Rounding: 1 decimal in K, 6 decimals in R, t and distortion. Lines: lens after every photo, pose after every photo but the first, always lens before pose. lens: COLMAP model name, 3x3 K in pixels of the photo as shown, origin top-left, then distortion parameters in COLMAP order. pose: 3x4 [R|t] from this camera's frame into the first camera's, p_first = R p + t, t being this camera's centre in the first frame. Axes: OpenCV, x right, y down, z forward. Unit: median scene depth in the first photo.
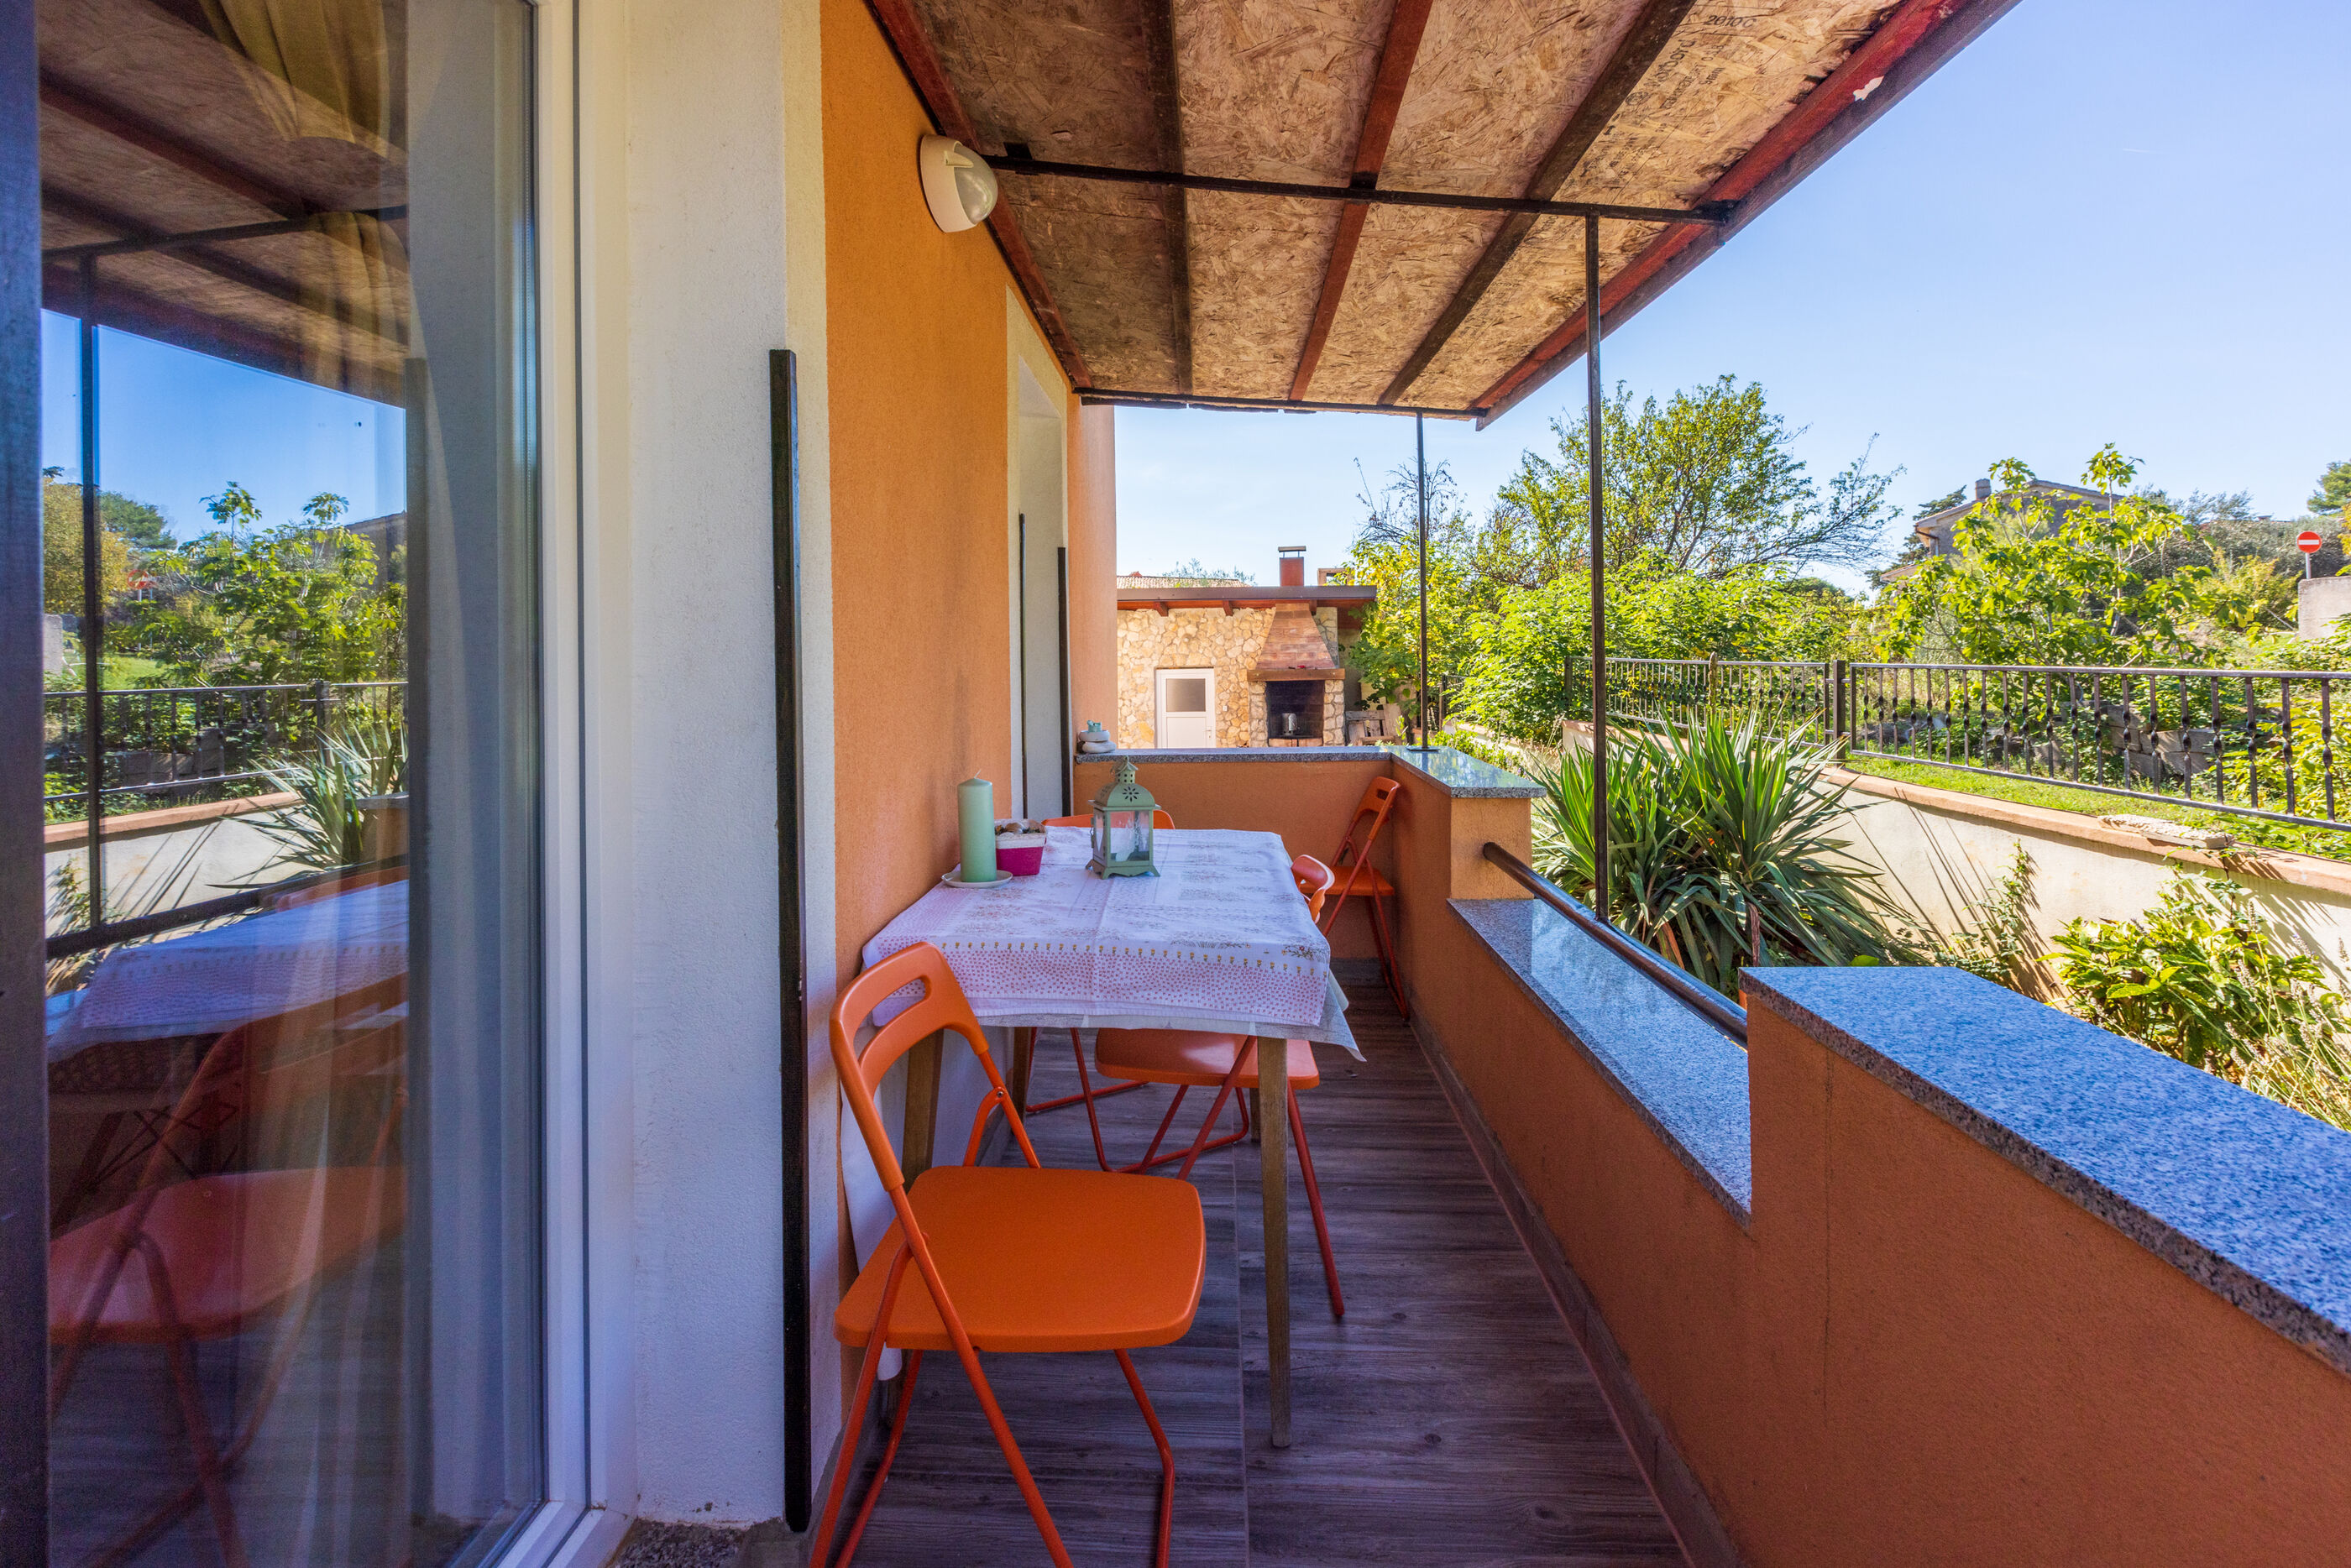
lens RADIAL K [[1065.0, 0, 1168.0], [0, 1065.0, 652.5], [0, 0, 1]] dist [0.000188, -0.000015]
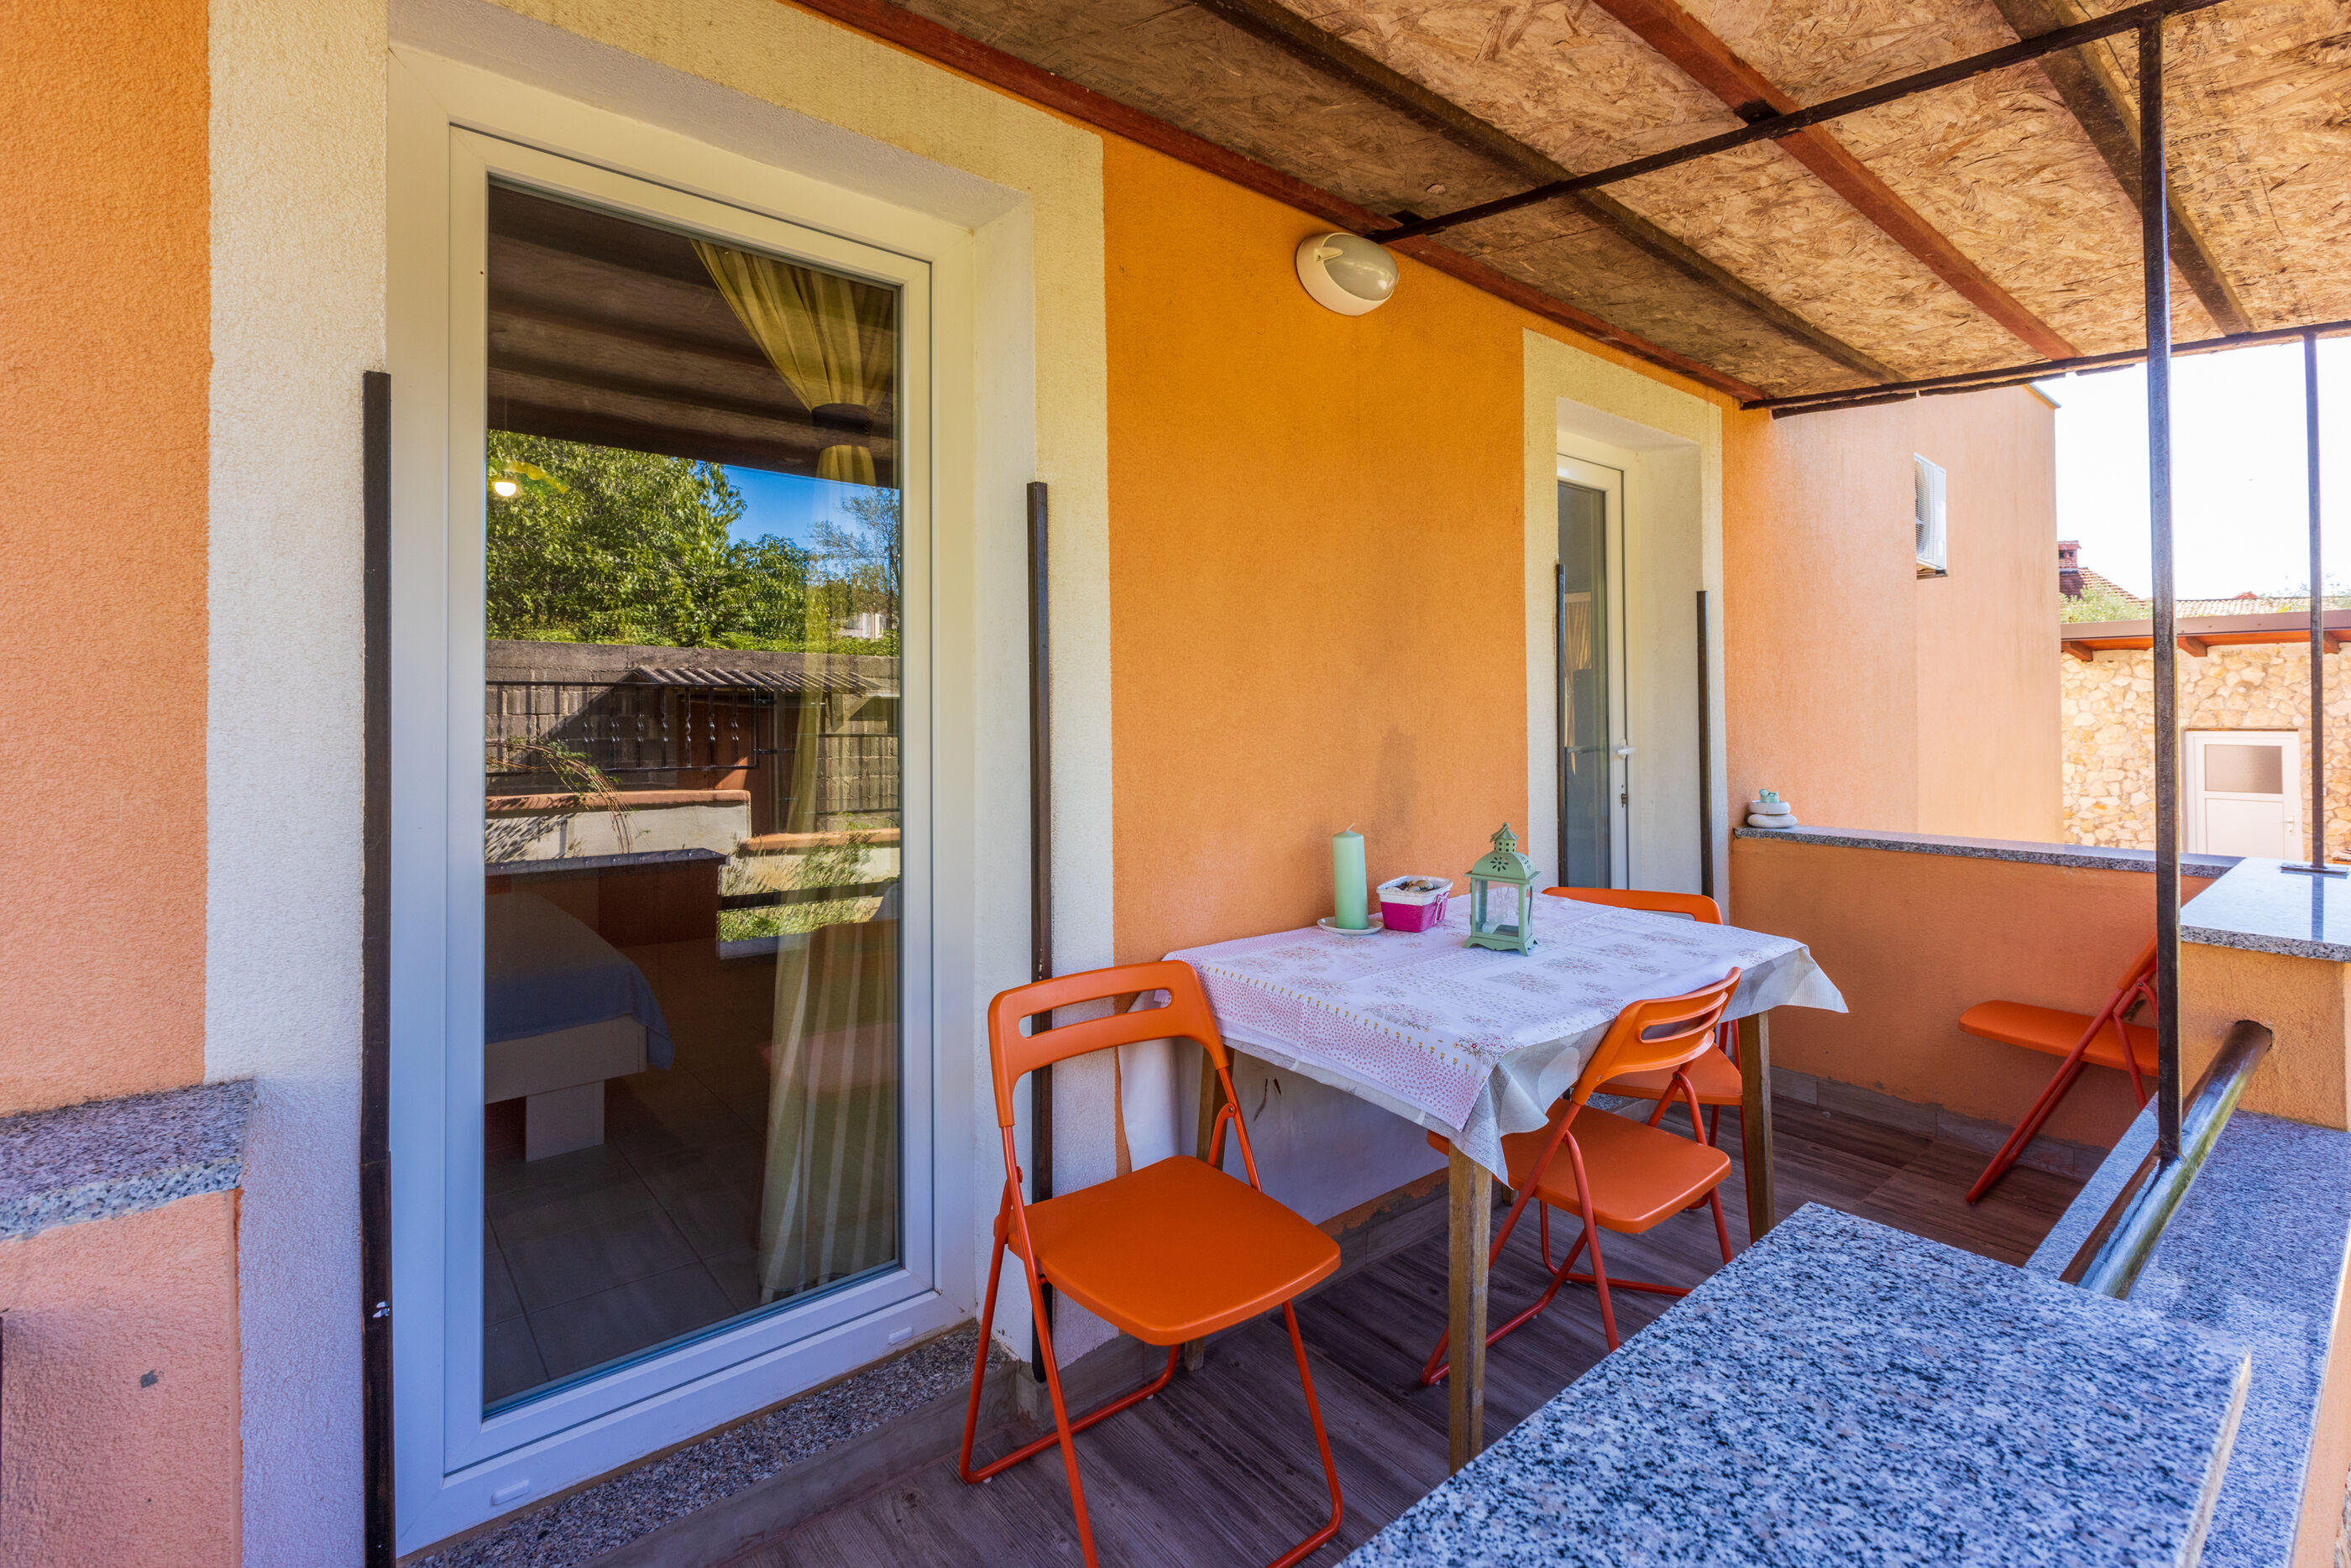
lens RADIAL K [[1058.2, 0, 1184.2], [0, 1058.2, 716.4], [0, 0, 1]] dist [0.001143, -0.000314]
pose [[0.676039, 0.013844, -0.736736, 0.321741], [-0.004516, 0.999883, 0.014645, -0.007102], [0.736852, -0.006573, 0.676022, 0.111656]]
